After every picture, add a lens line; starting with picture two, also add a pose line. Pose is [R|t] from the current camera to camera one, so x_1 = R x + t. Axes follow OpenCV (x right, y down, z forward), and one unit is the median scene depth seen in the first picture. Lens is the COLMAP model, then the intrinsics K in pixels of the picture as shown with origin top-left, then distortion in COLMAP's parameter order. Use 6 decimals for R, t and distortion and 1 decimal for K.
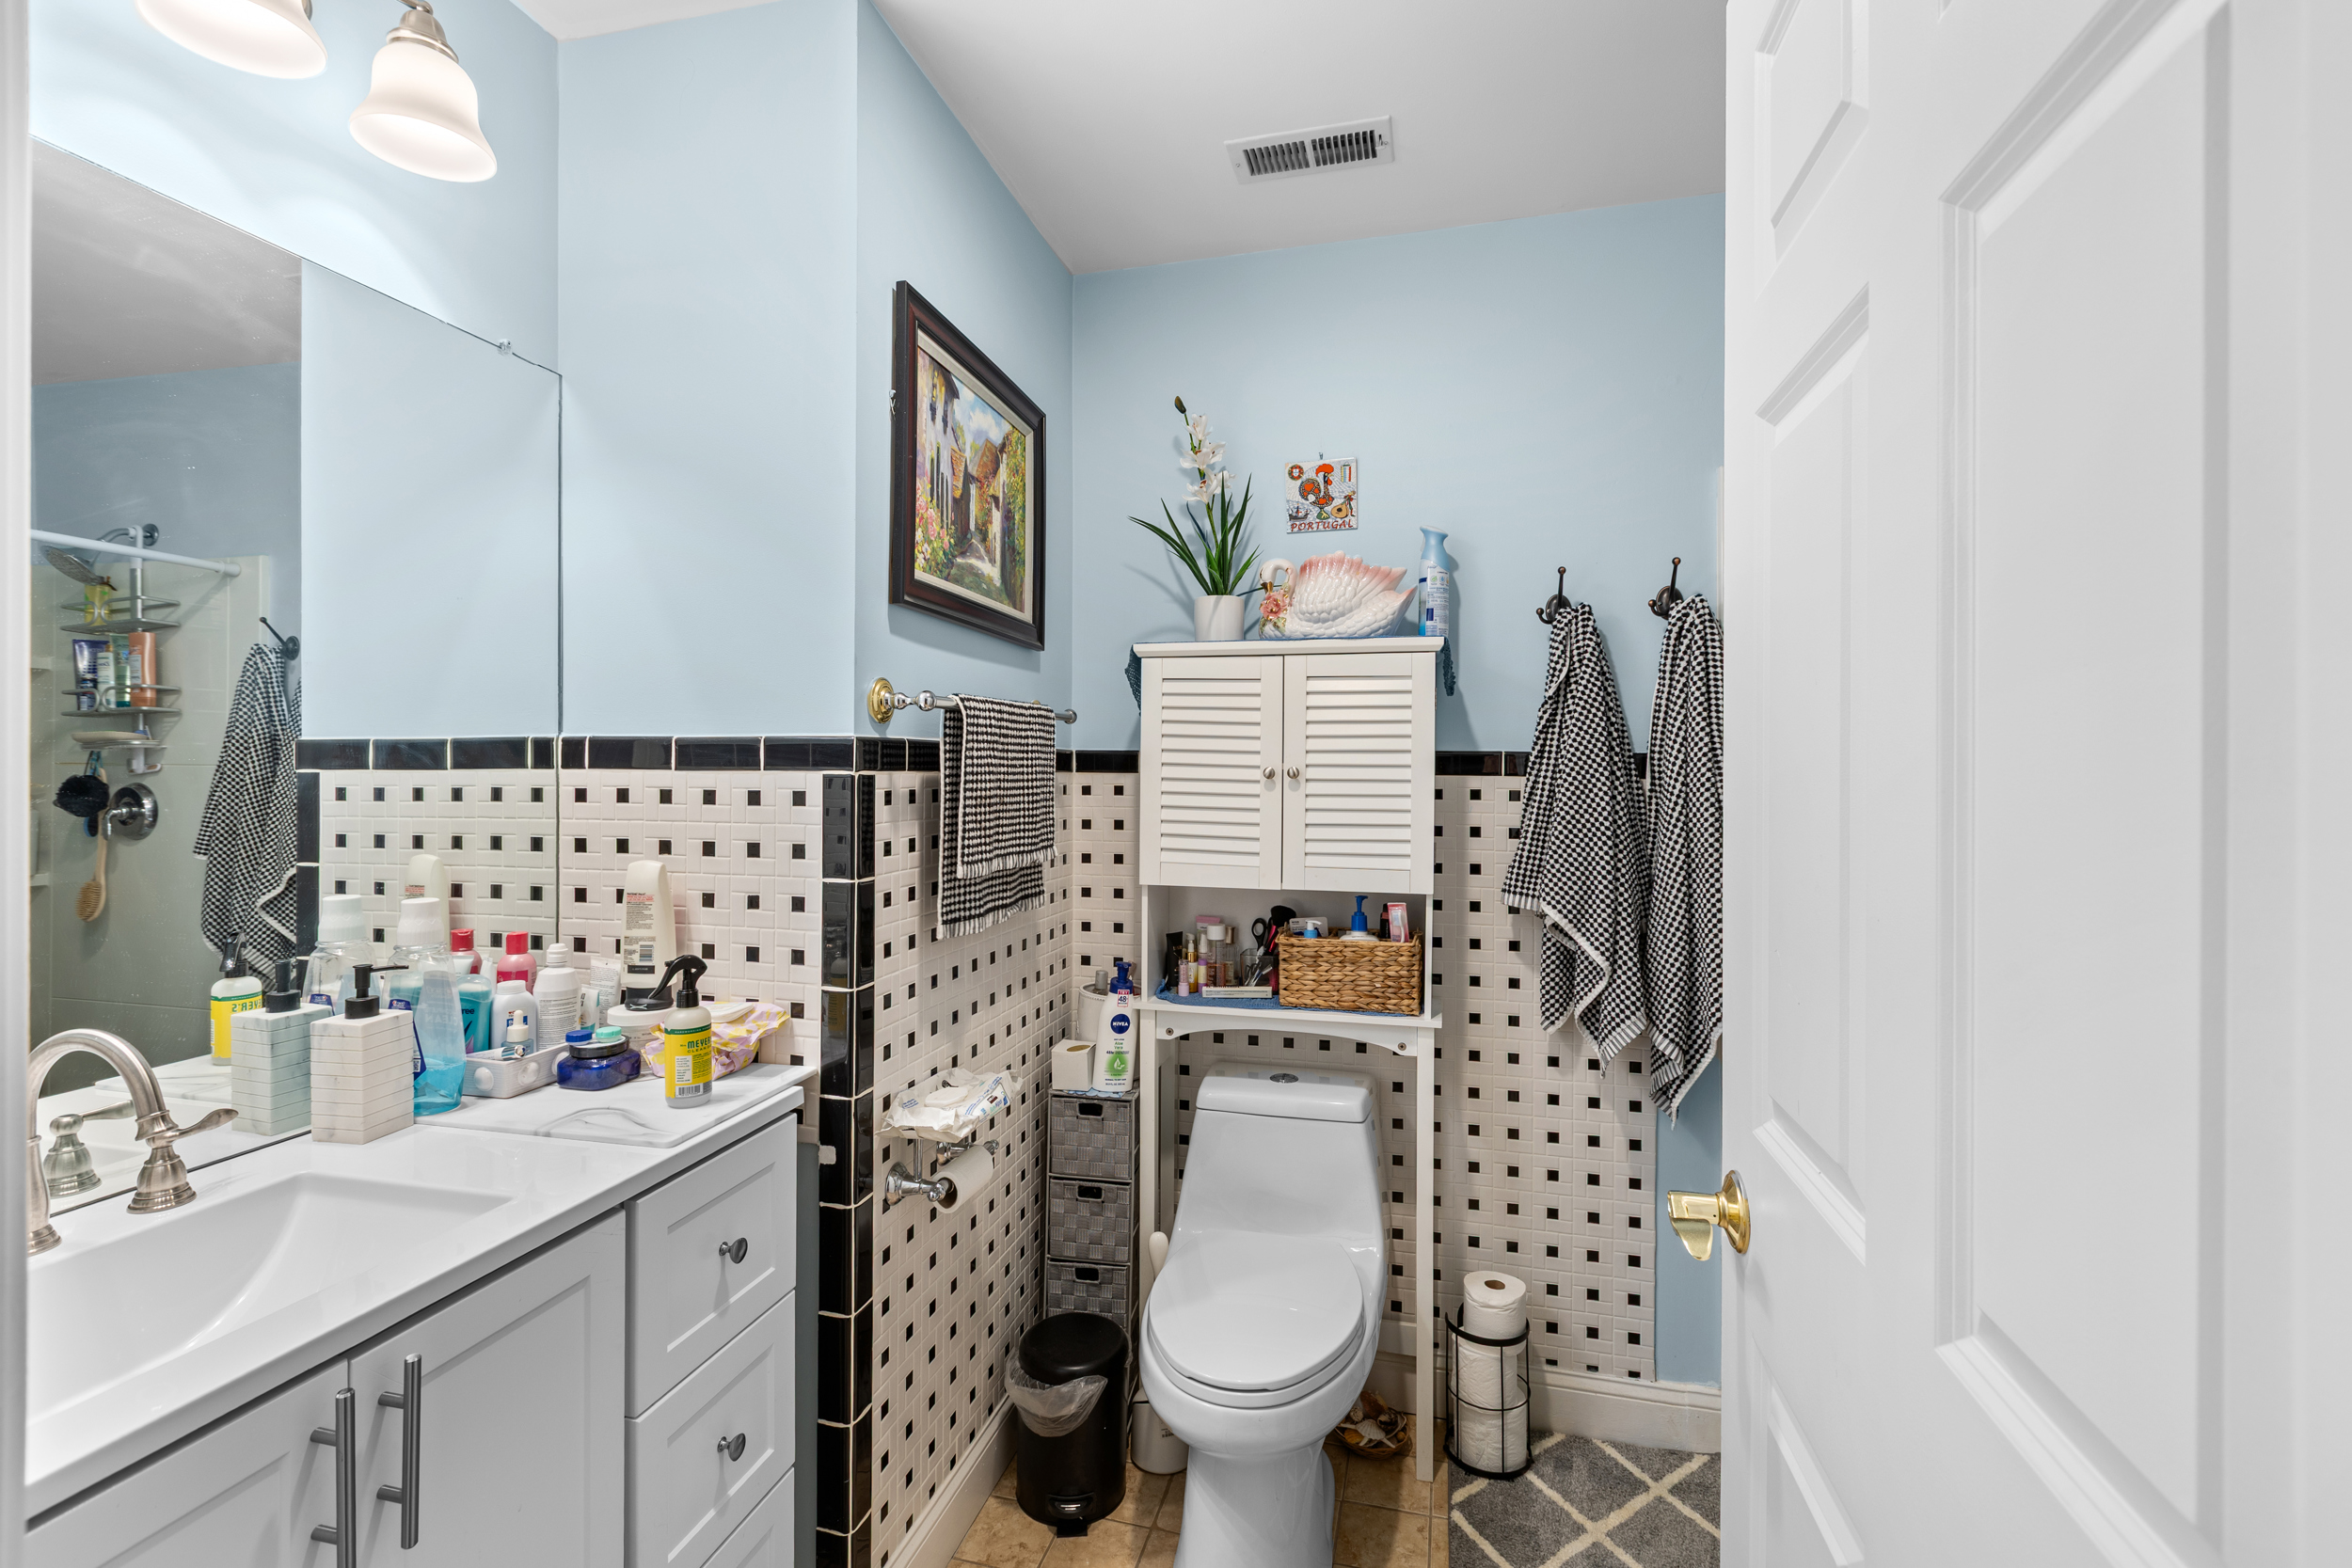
lens RADIAL K [[1055.5, 0, 1172.6], [0, 1055.5, 764.6], [0, 0, 1]] dist [-0.000108, -0.000517]
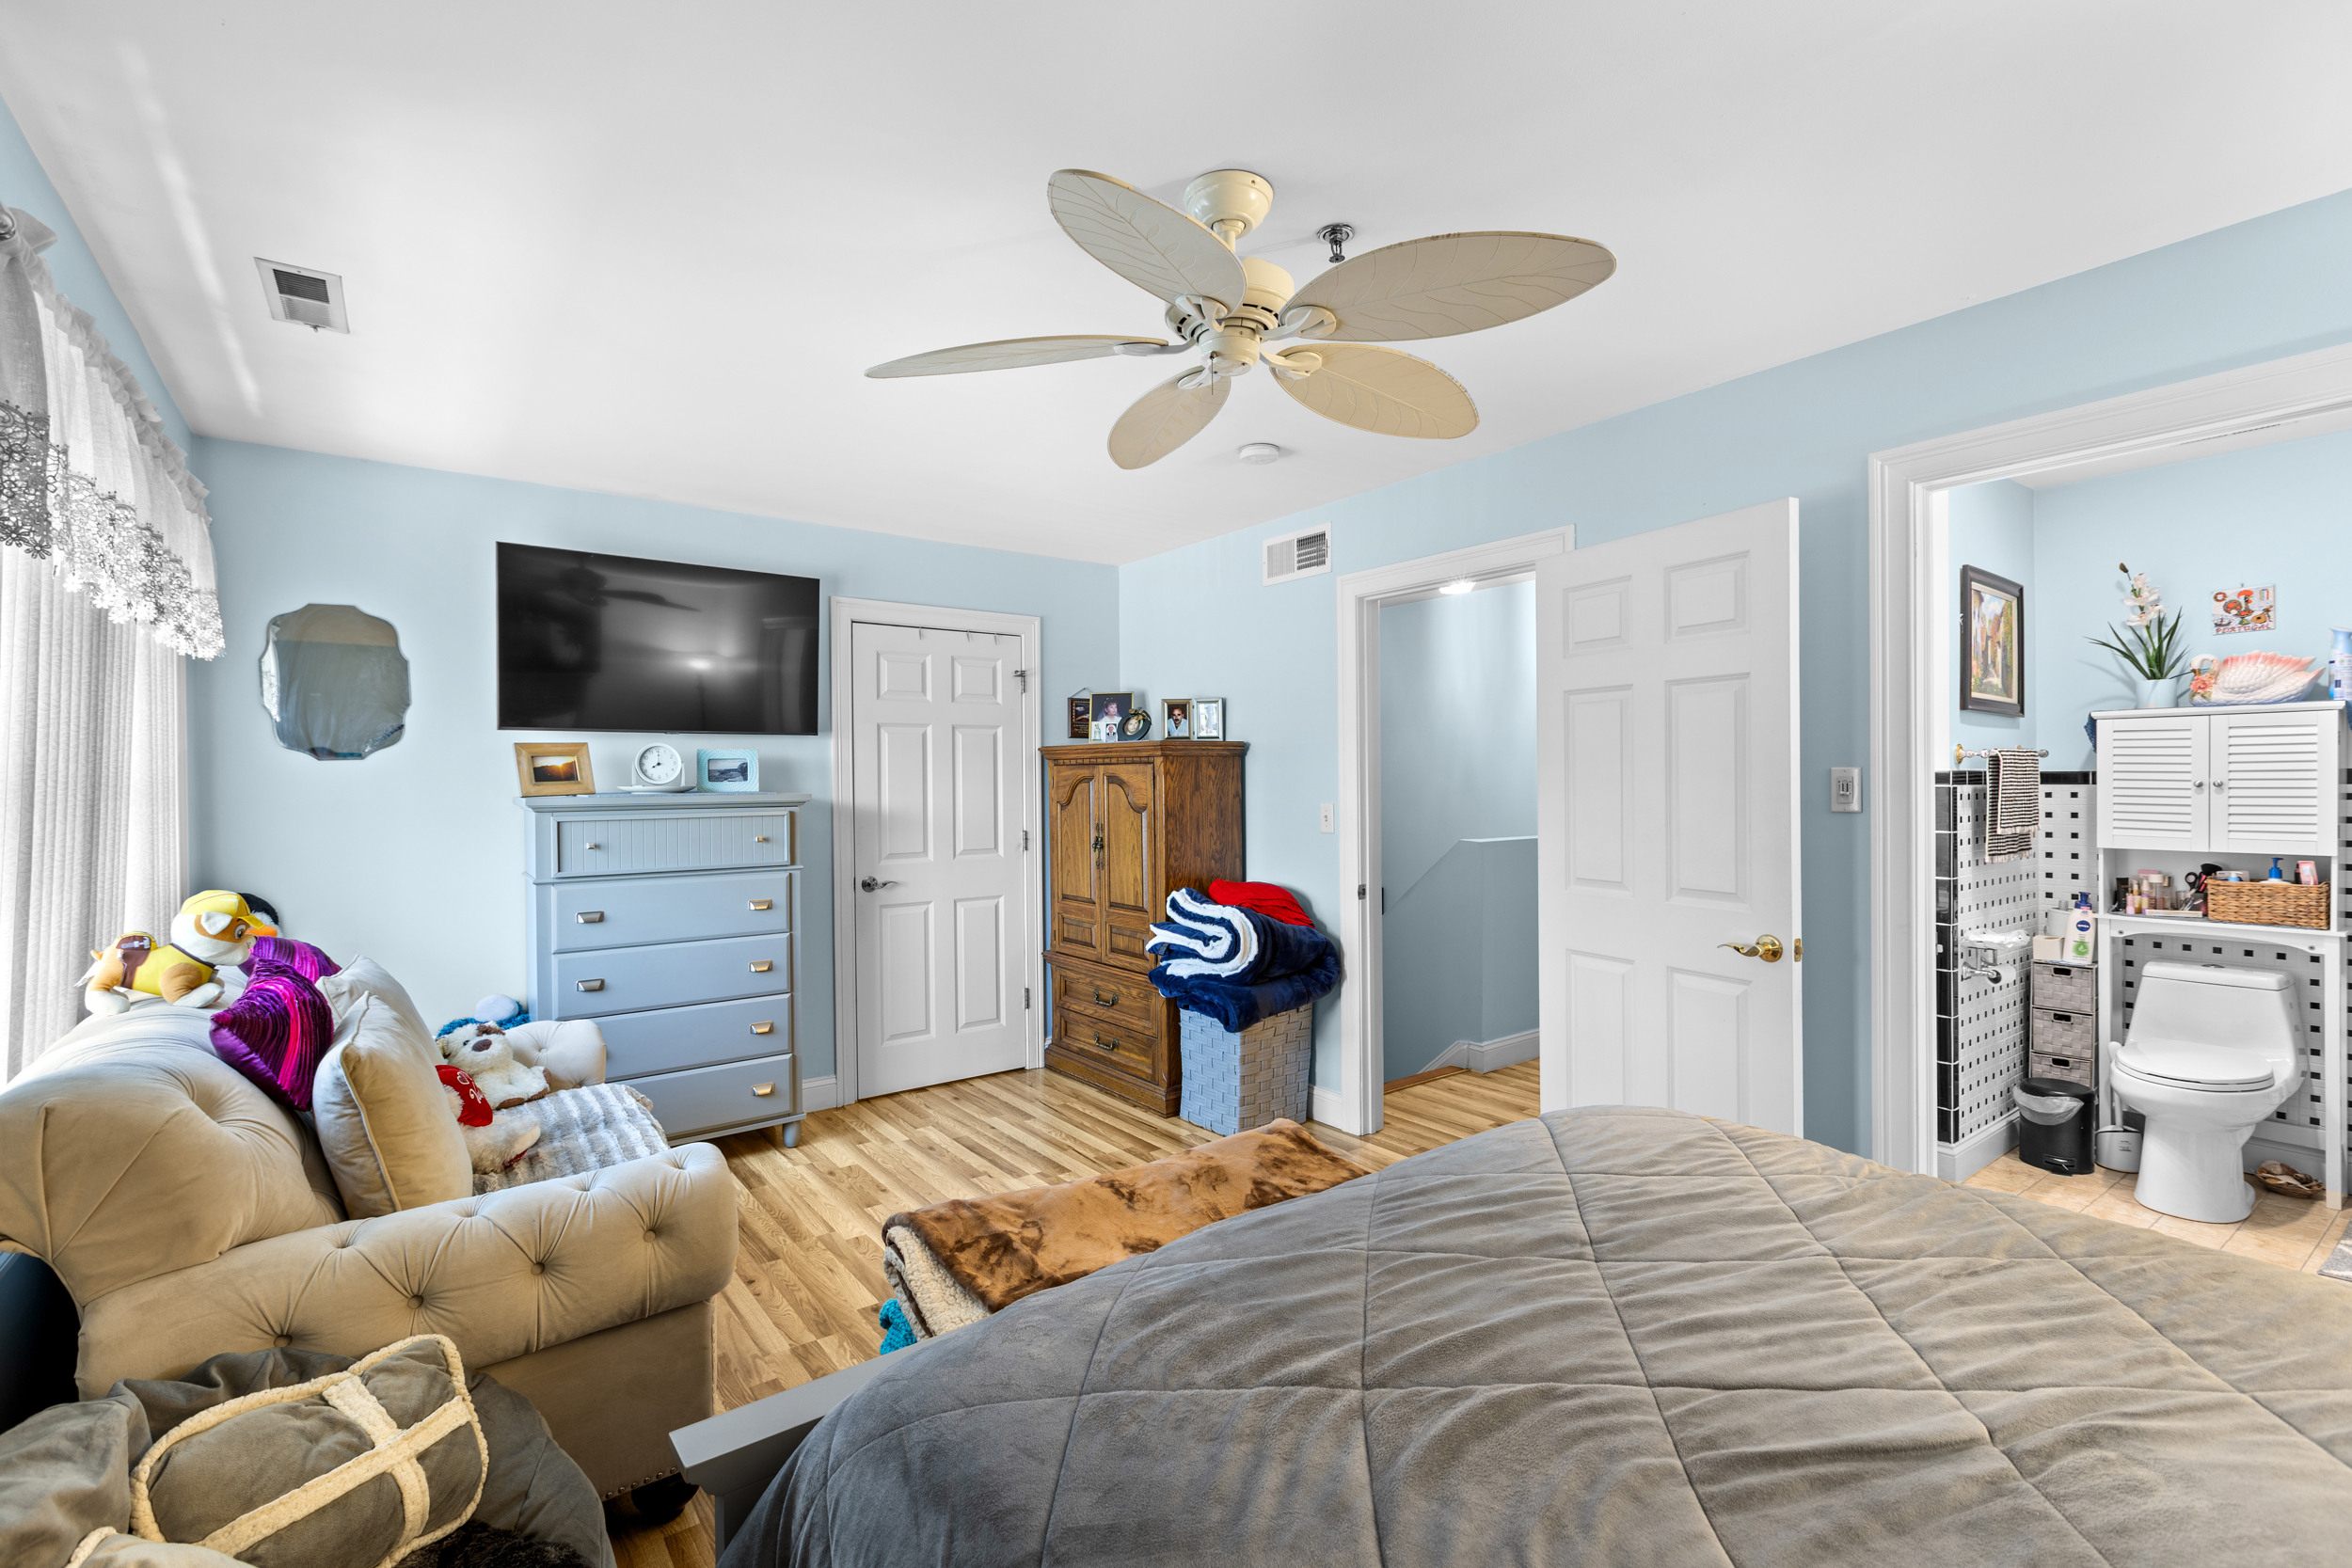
lens RADIAL K [[1055.5, 0, 1162.5], [0, 1055.5, 786.2], [0, 0, 1]] dist [-0.000108, -0.000517]
pose [[0.772266, -0.008000, -0.635249, -0.120822], [0.014659, 0.999879, 0.005229, -0.022061], [0.635130, -0.013351, 0.772290, -1.403586]]
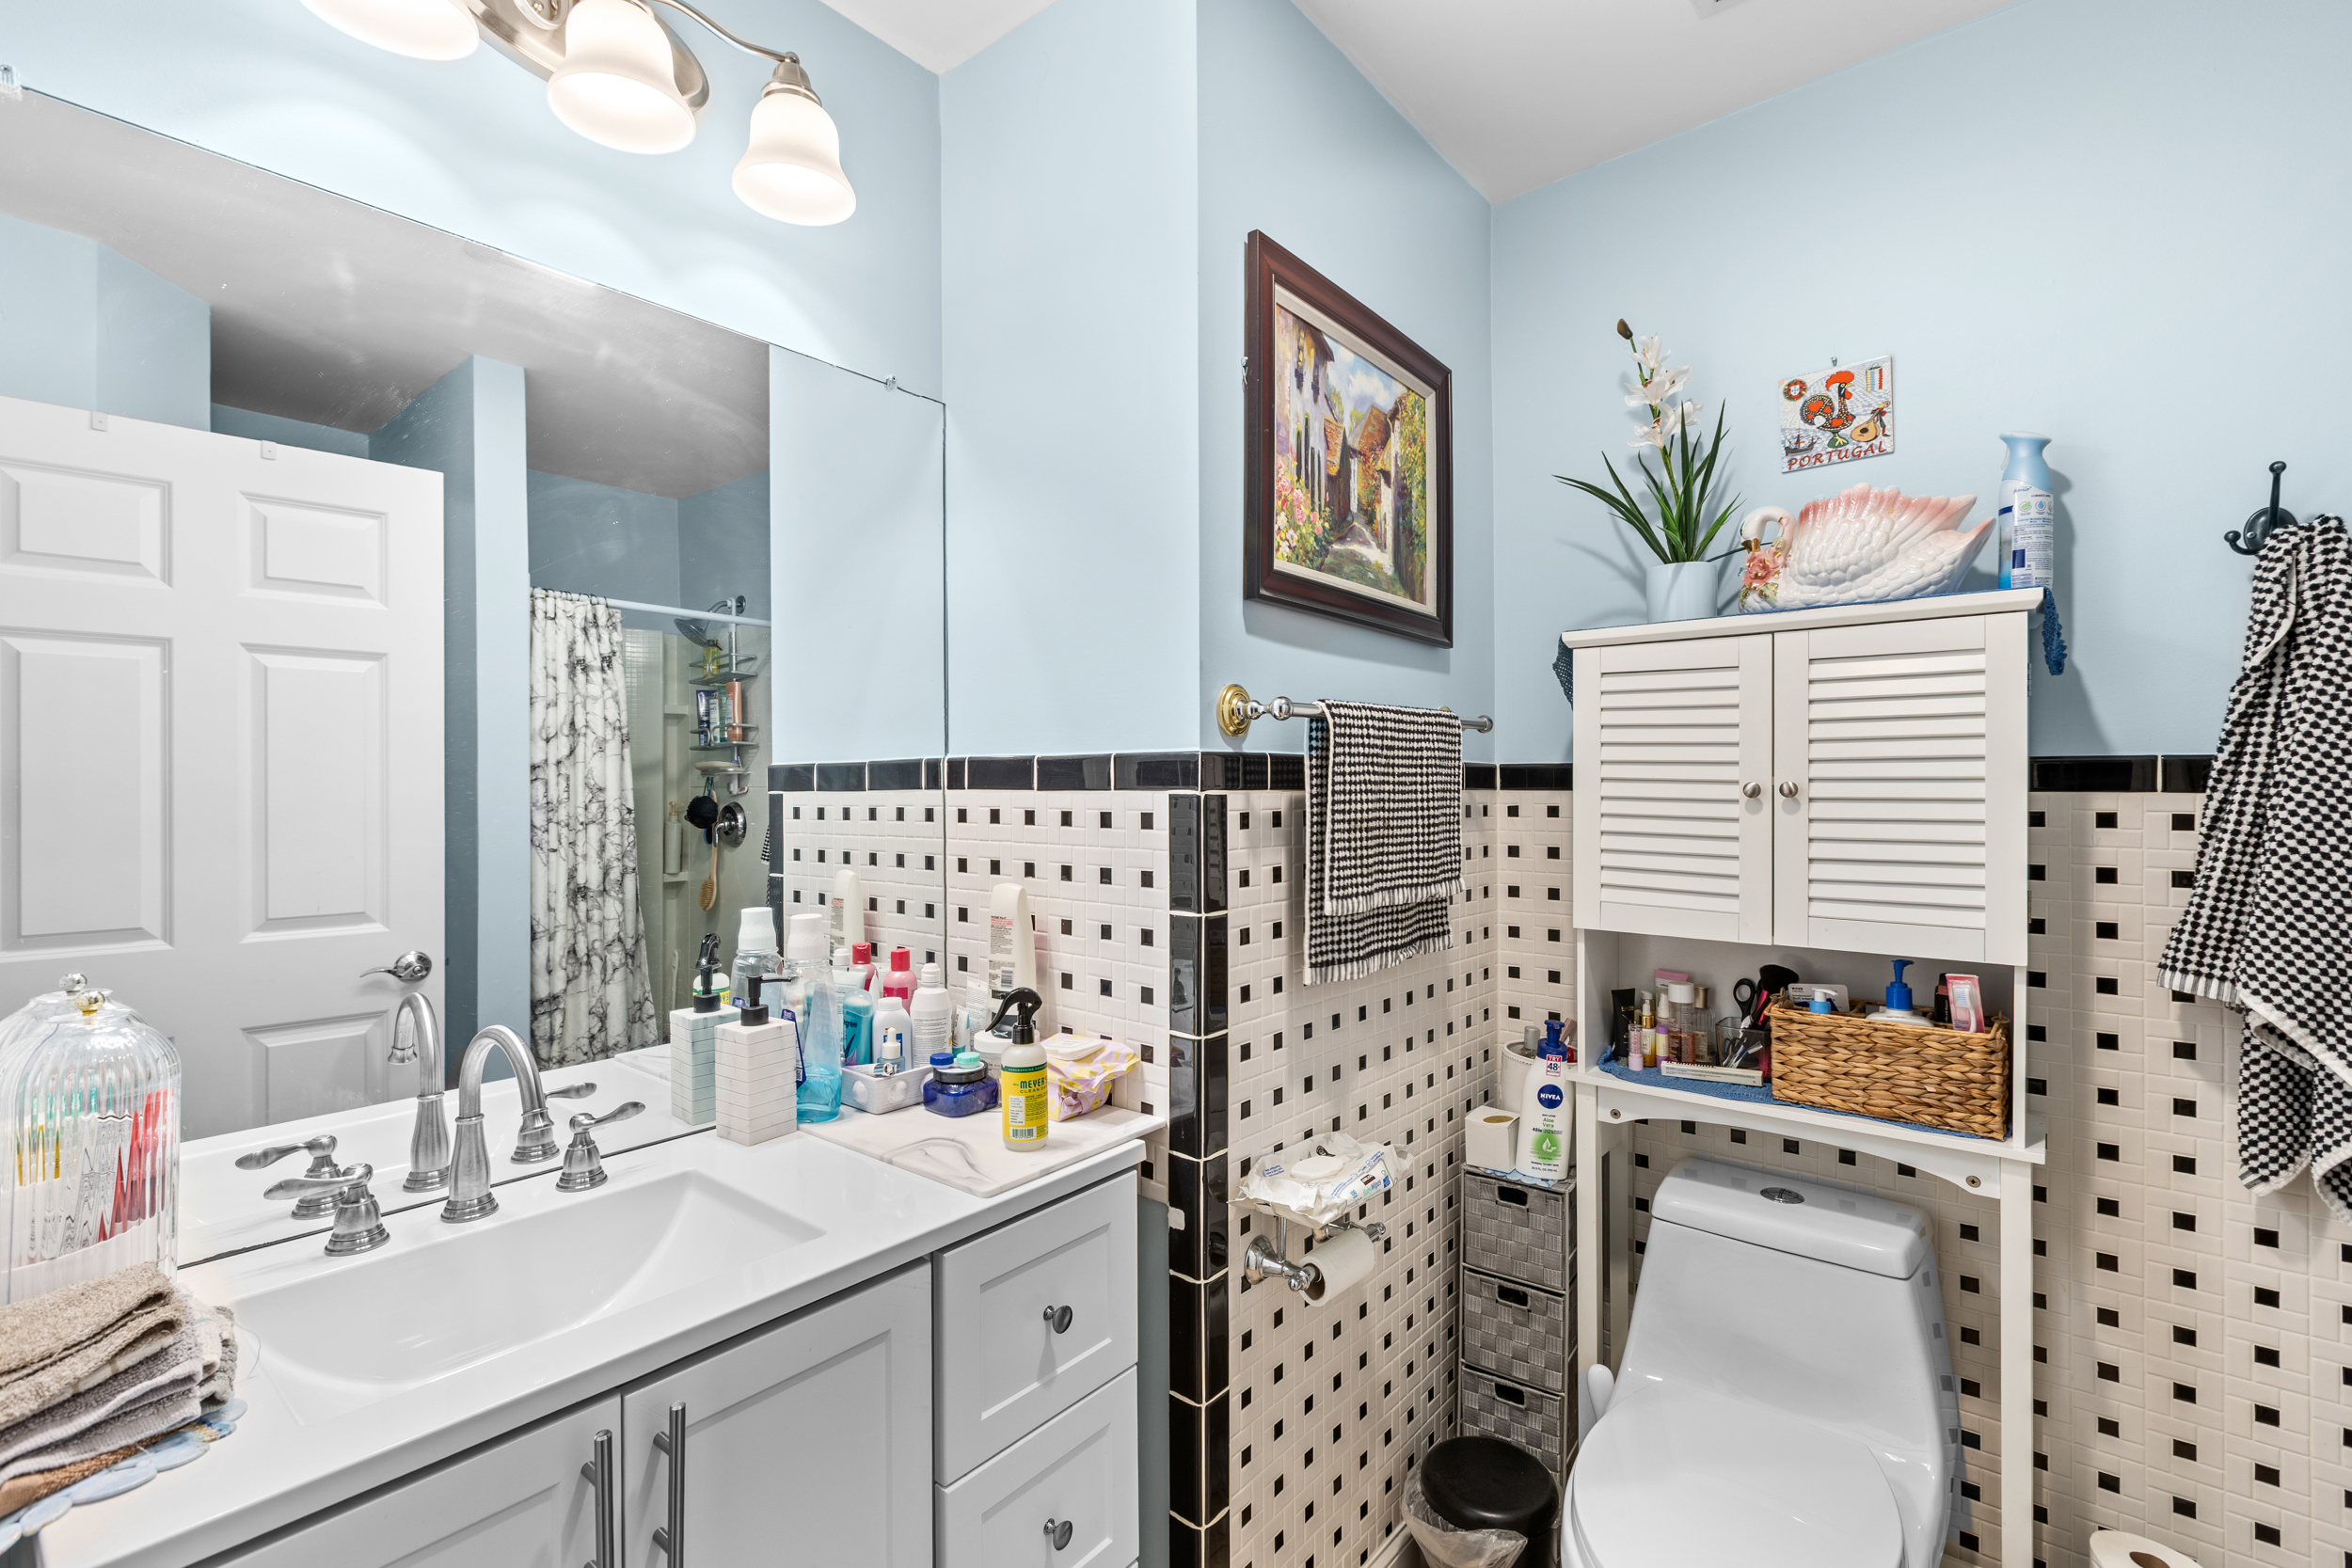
lens RADIAL K [[1055.5, 0, 1164.6], [0, 1055.5, 782.6], [0, 0, 1]] dist [-0.000108, -0.000517]
pose [[0.899416, -0.008389, -0.437012, 0.043029], [0.008549, 0.999962, -0.001601, 0.000488], [0.437009, -0.002296, 0.899454, 0.138436]]
